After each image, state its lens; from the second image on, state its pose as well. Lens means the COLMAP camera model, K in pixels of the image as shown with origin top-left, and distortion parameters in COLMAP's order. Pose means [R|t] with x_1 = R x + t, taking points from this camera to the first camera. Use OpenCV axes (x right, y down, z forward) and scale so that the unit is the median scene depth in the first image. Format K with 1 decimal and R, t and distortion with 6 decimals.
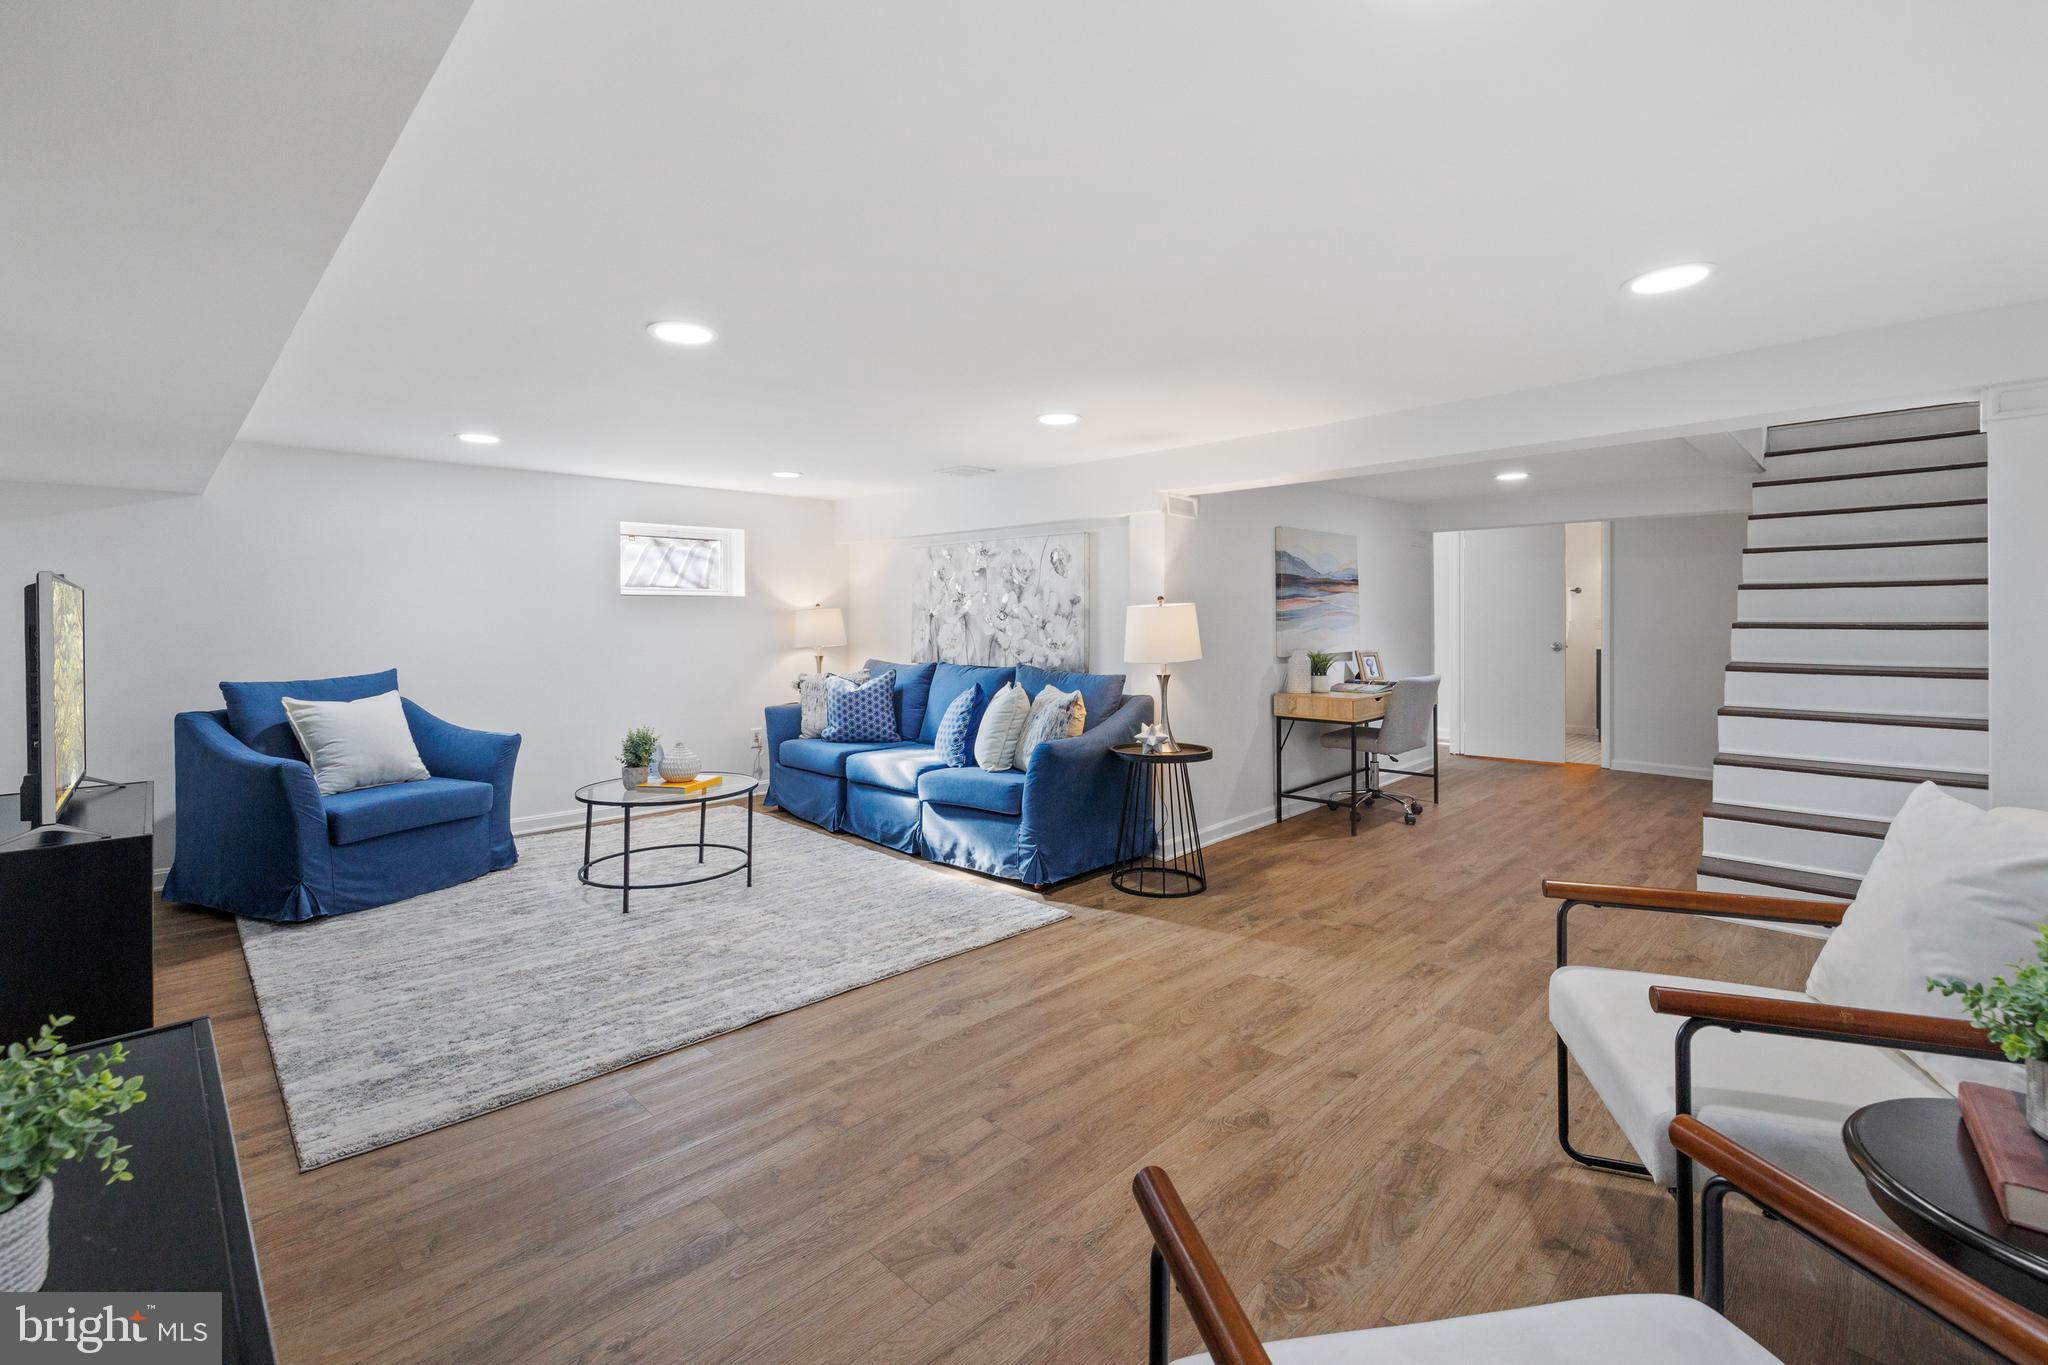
lens RADIAL K [[874.0, 0, 991.0], [0, 874.0, 617.6], [0, 0, 1]] dist [0.000364, 0.001068]
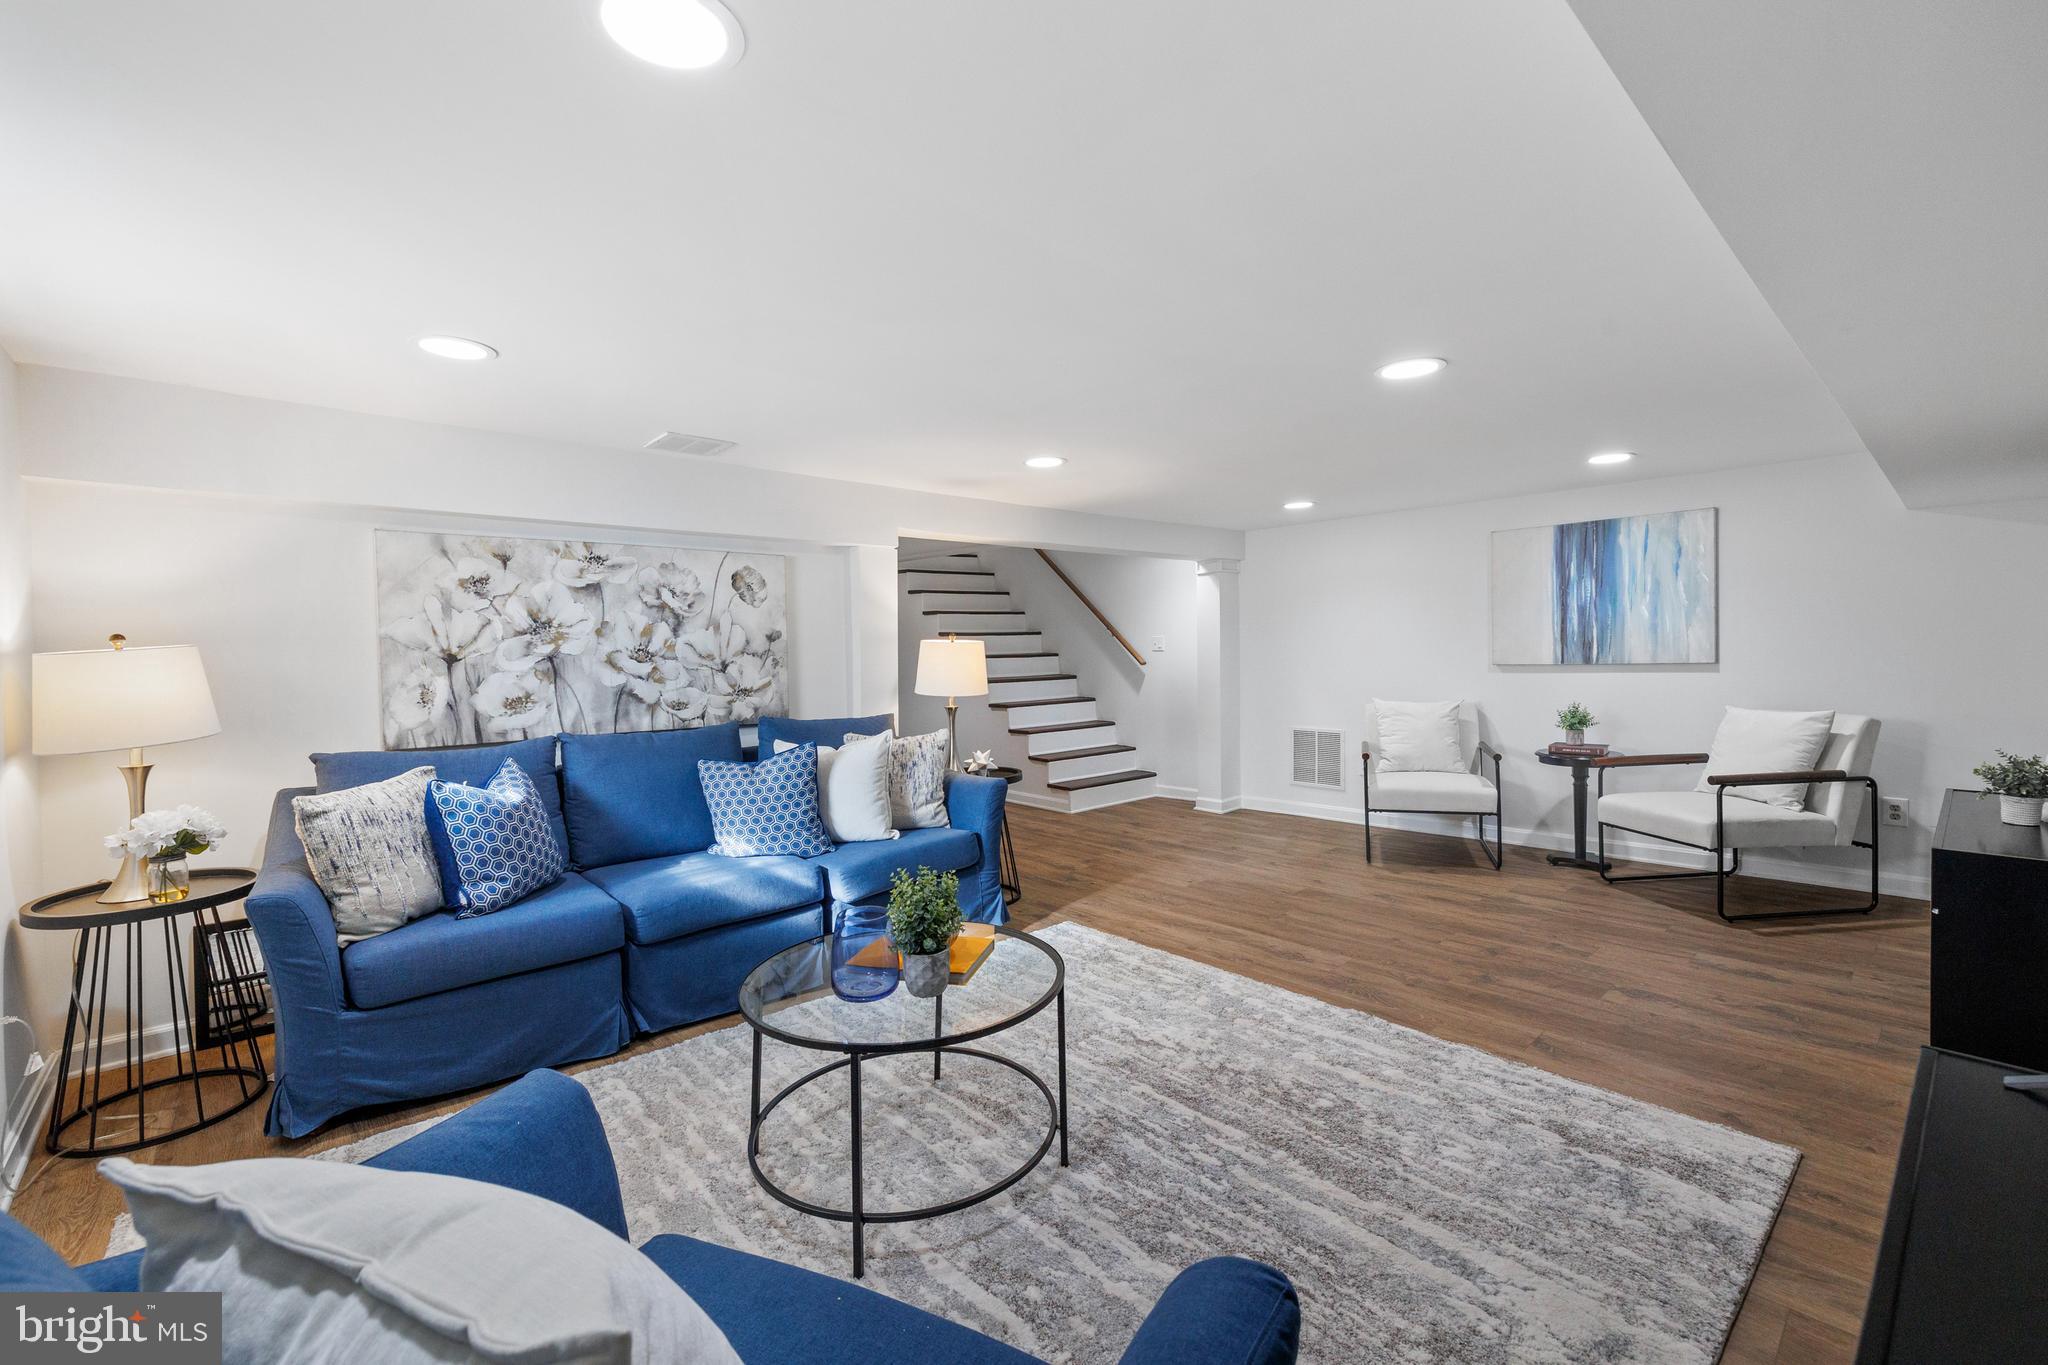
lens RADIAL K [[874.0, 0, 1026.6], [0, 874.0, 662.9], [0, 0, 1]] dist [0.000364, 0.001068]
pose [[0.035597, -0.015138, 0.999252, -1.084362], [0.018065, 0.999732, 0.014502, -0.002384], [-0.999203, 0.017535, 0.035861, 1.093236]]
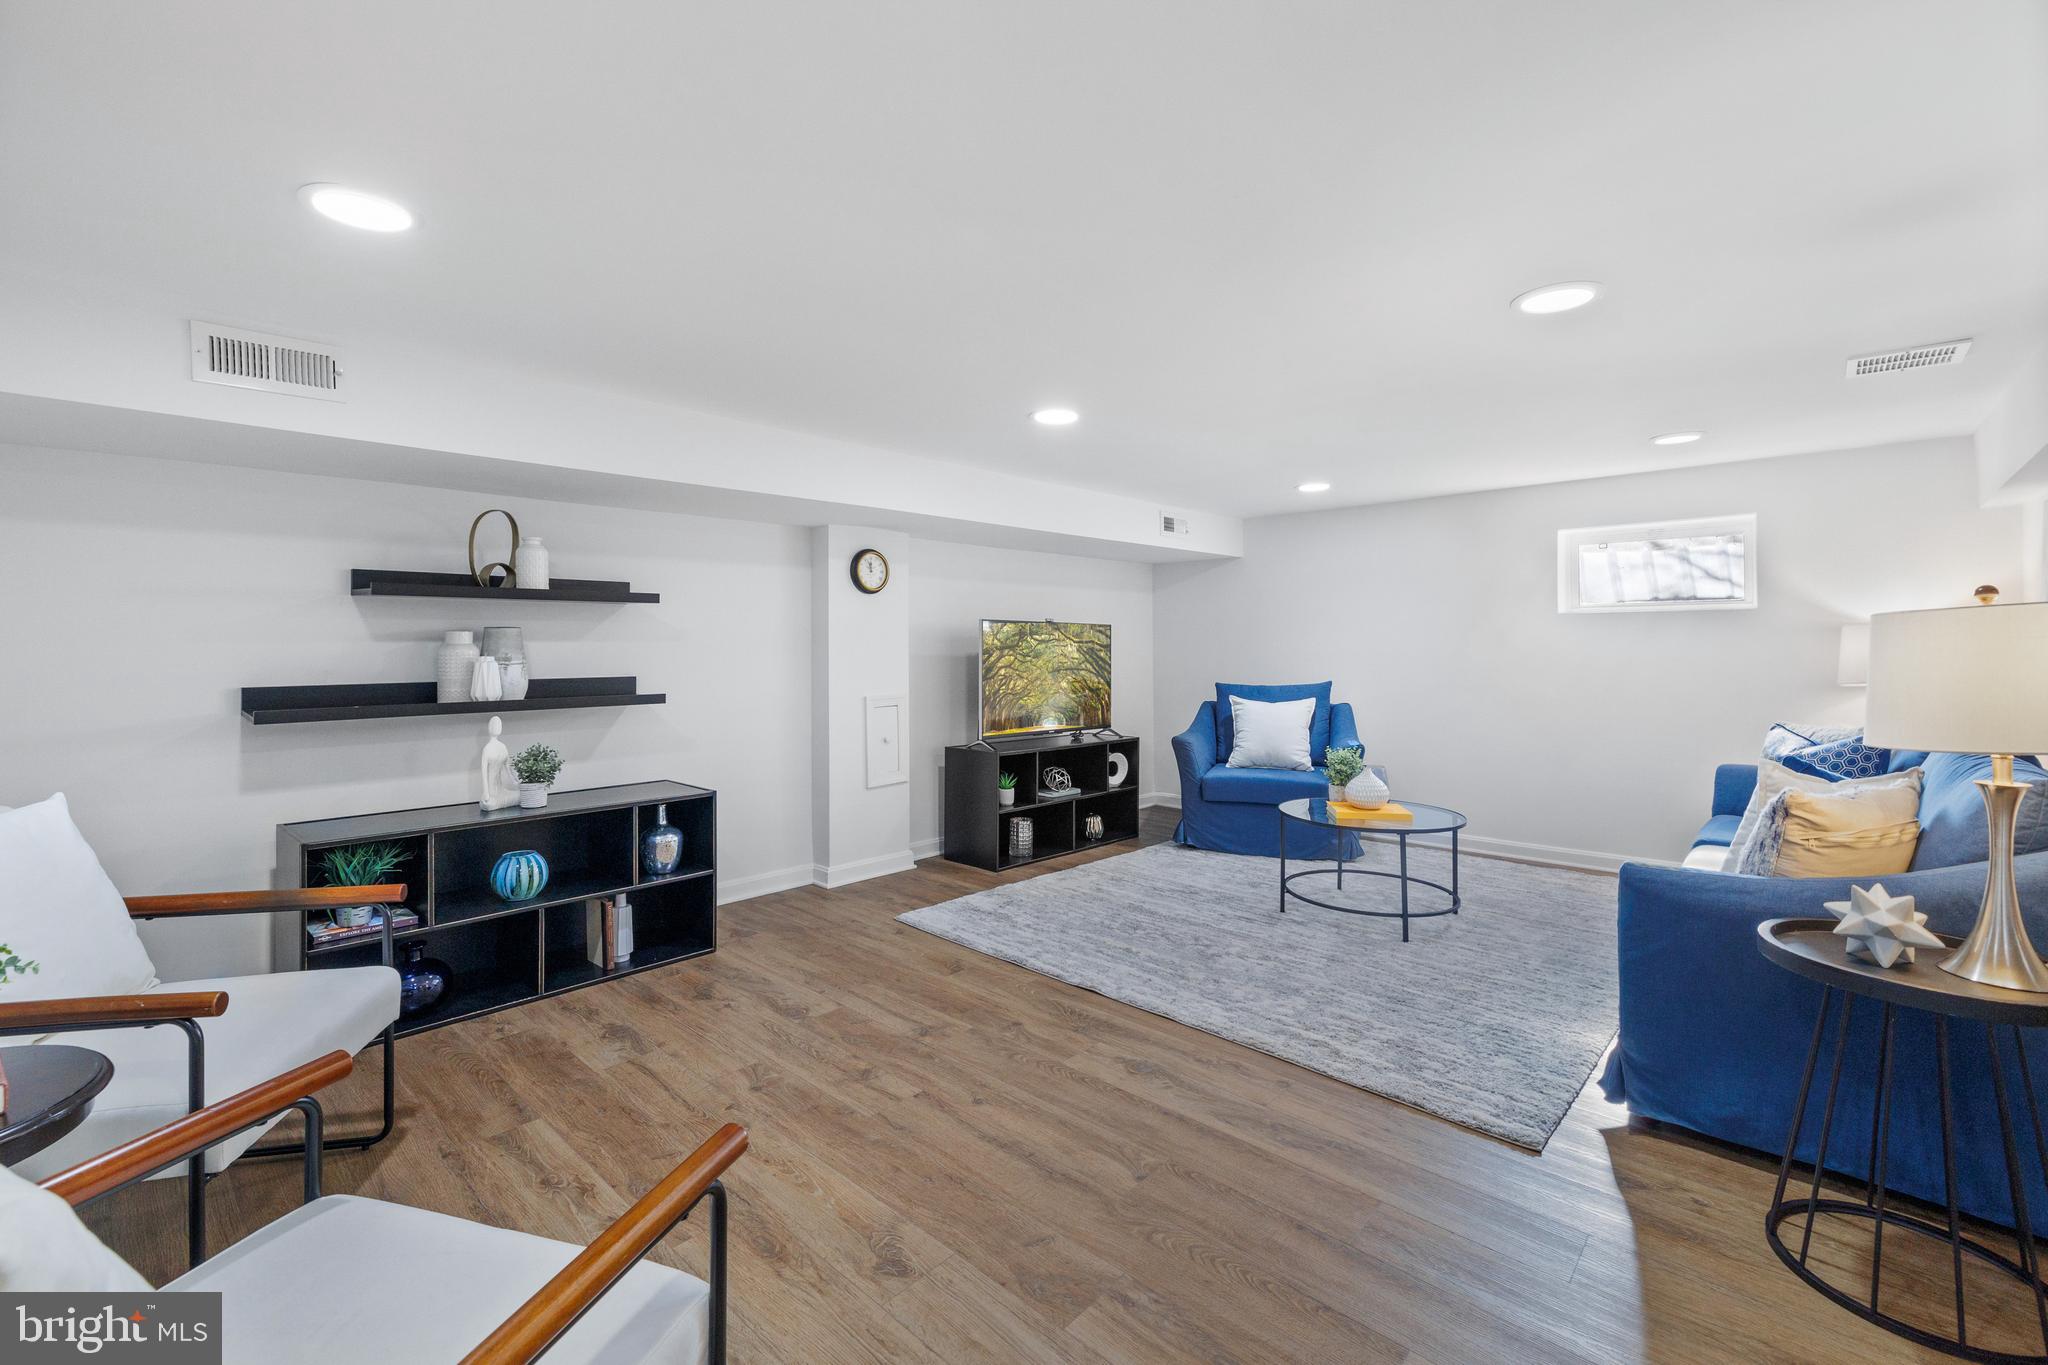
lens RADIAL K [[874.0, 0, 1029.6], [0, 874.0, 636.3], [0, 0, 1]] dist [0.000364, 0.001068]
pose [[0.066389, -0.005812, -0.997777, 0.704584], [0.004448, 0.999975, -0.005529, 0.000957], [0.997784, -0.004071, 0.066413, 0.676940]]
